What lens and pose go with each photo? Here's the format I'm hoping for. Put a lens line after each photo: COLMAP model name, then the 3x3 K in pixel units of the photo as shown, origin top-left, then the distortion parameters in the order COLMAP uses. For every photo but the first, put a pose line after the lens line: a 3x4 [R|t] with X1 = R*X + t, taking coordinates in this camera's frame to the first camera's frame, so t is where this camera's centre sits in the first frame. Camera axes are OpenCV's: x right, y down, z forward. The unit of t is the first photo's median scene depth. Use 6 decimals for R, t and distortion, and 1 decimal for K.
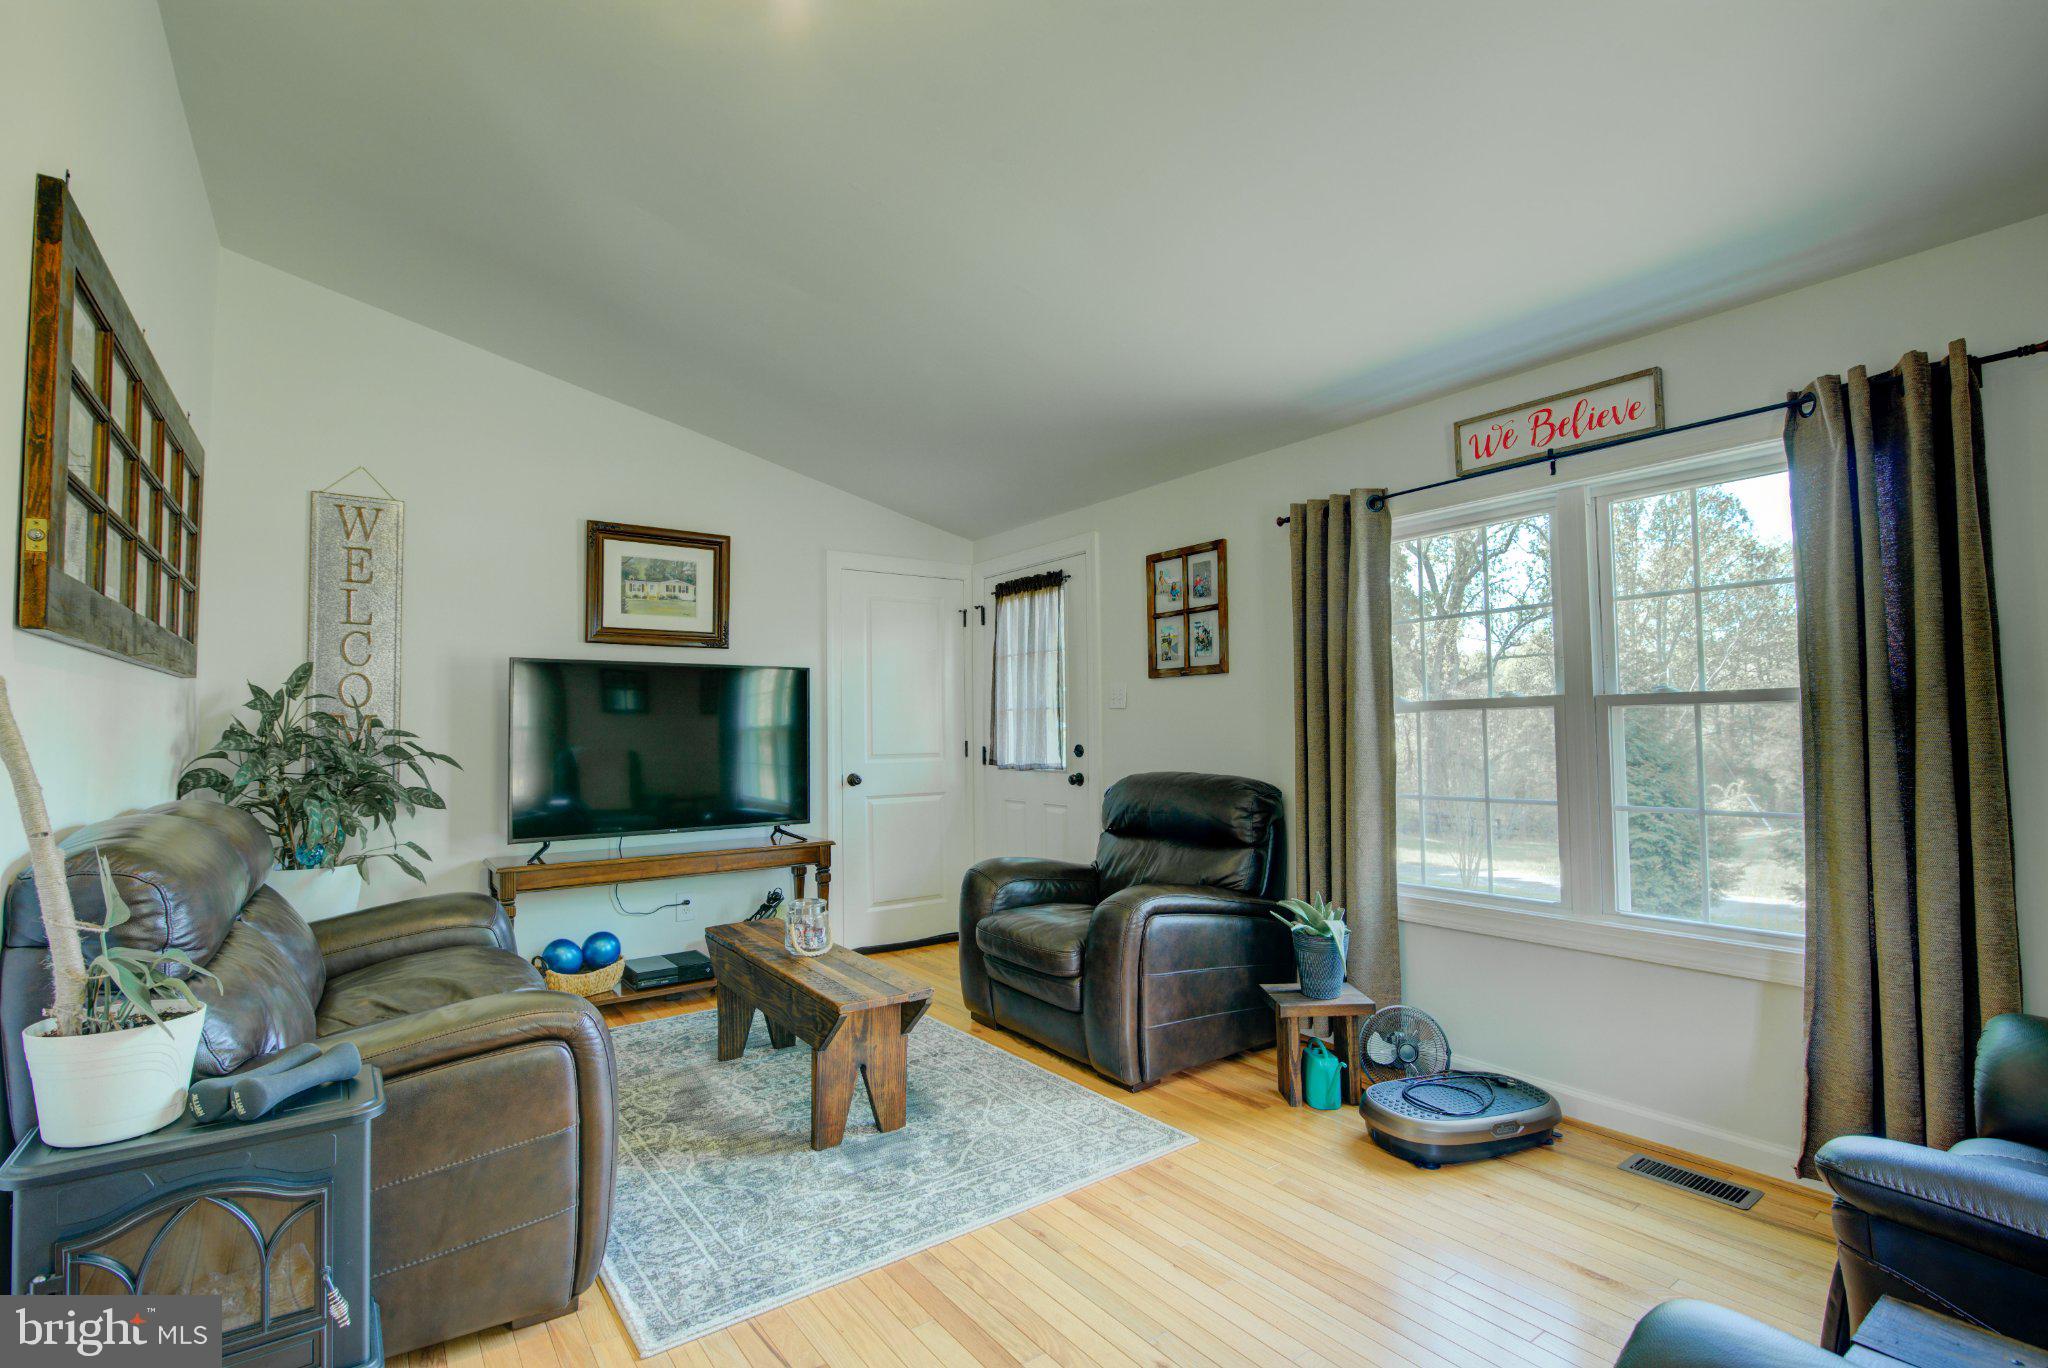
lens RADIAL K [[932.2, 0, 1030.0], [0, 932.2, 694.7], [0, 0, 1]] dist [-0.019687, 0.002063]
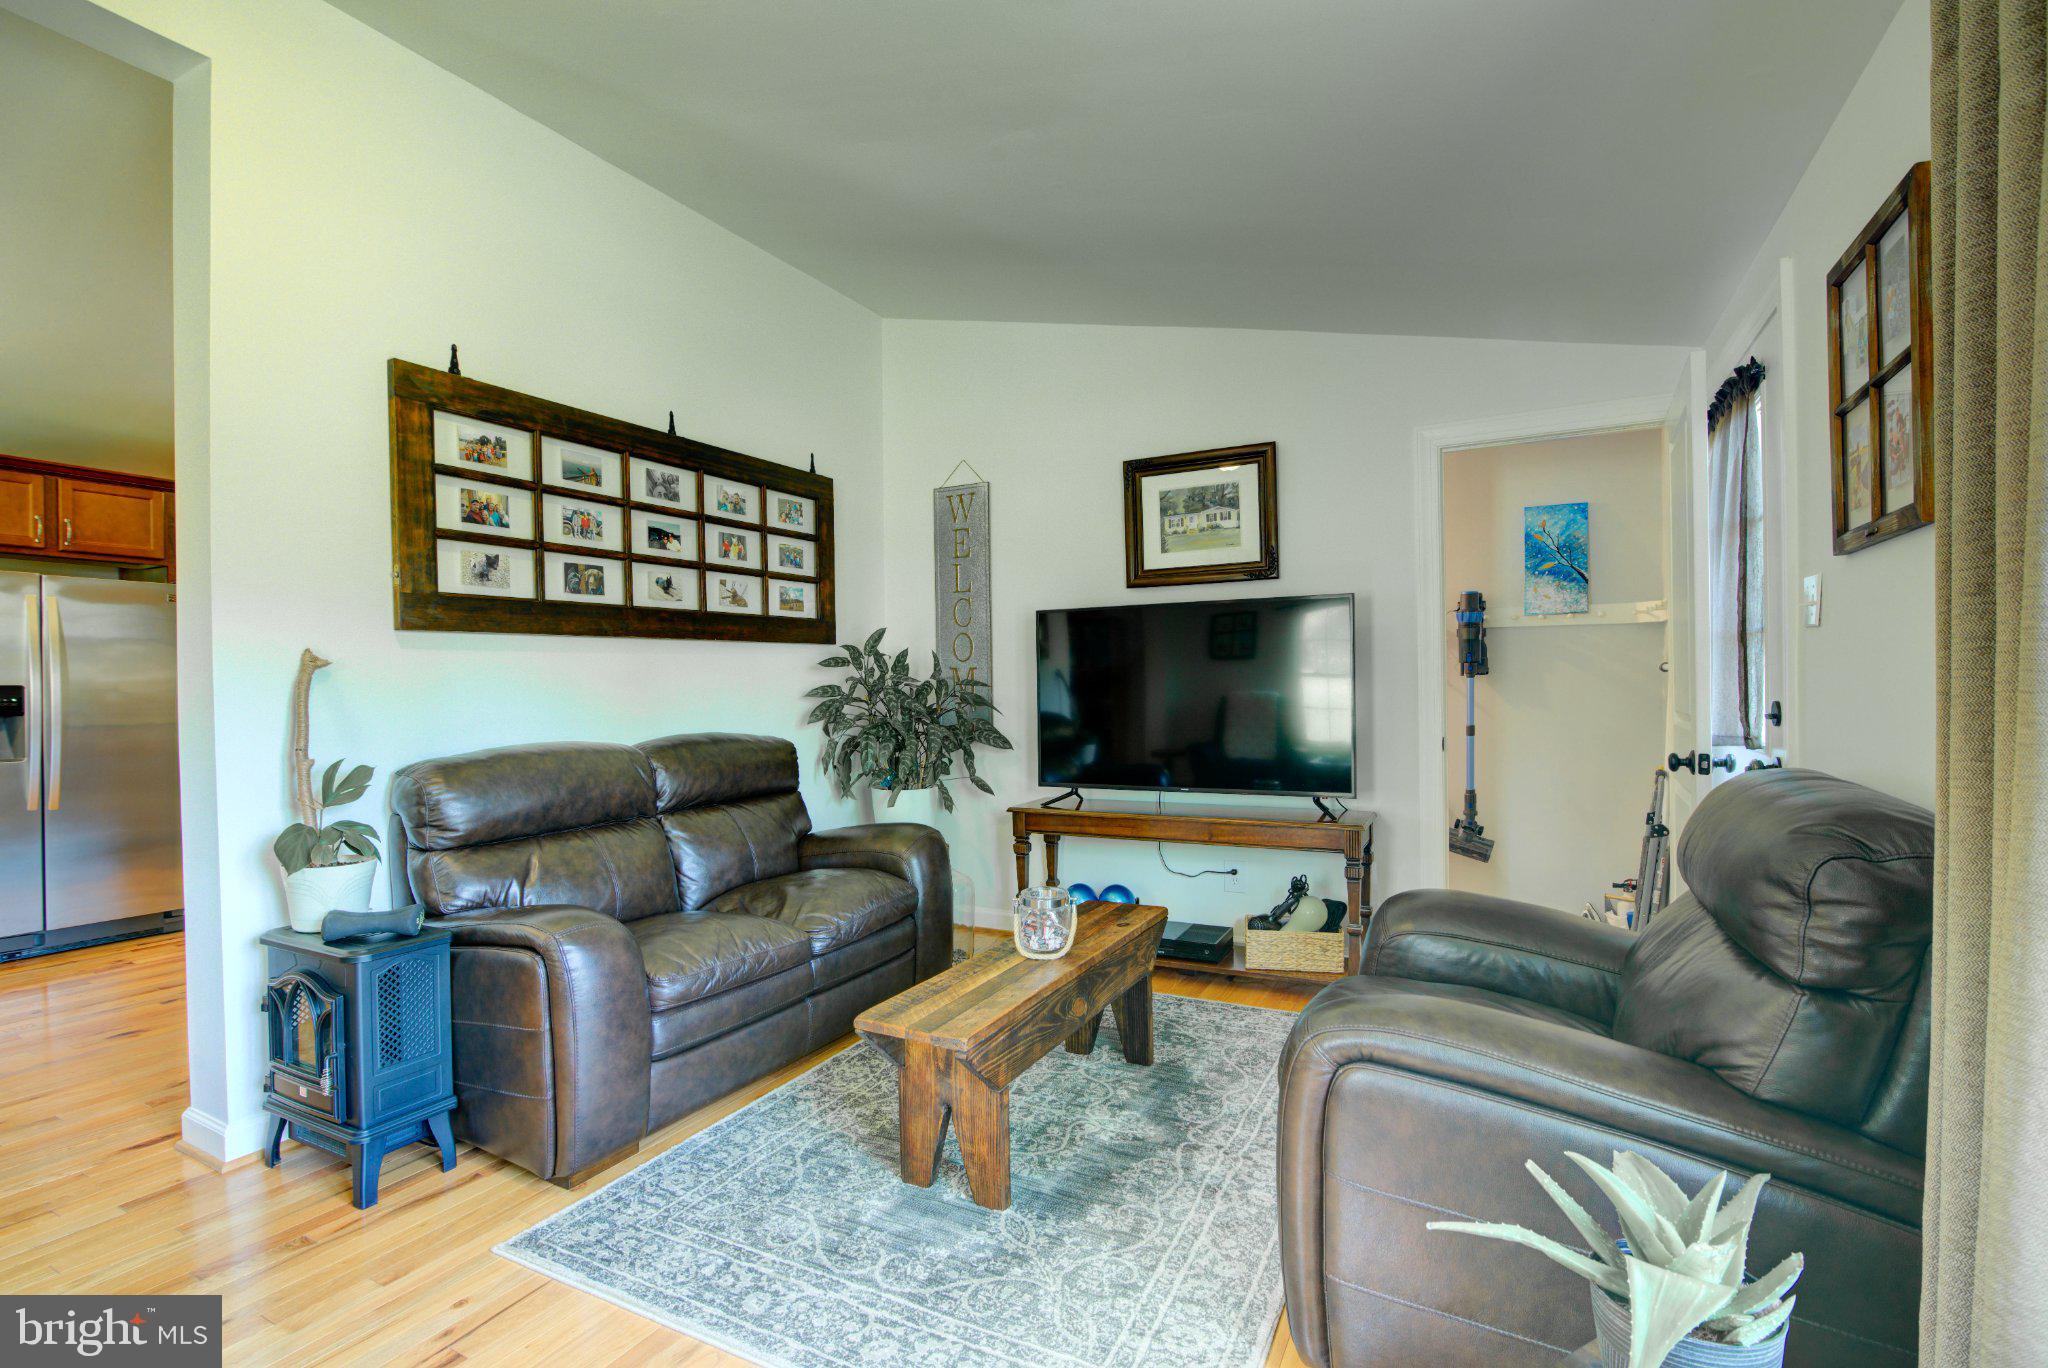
lens RADIAL K [[932.2, 0, 1010.8], [0, 932.2, 693.9], [0, 0, 1]] dist [-0.019687, 0.002063]
pose [[0.436283, 0.011933, -0.899731, 0.344176], [0.046103, 0.998302, 0.035595, 0.013991], [0.898628, -0.057010, 0.434992, 0.451678]]
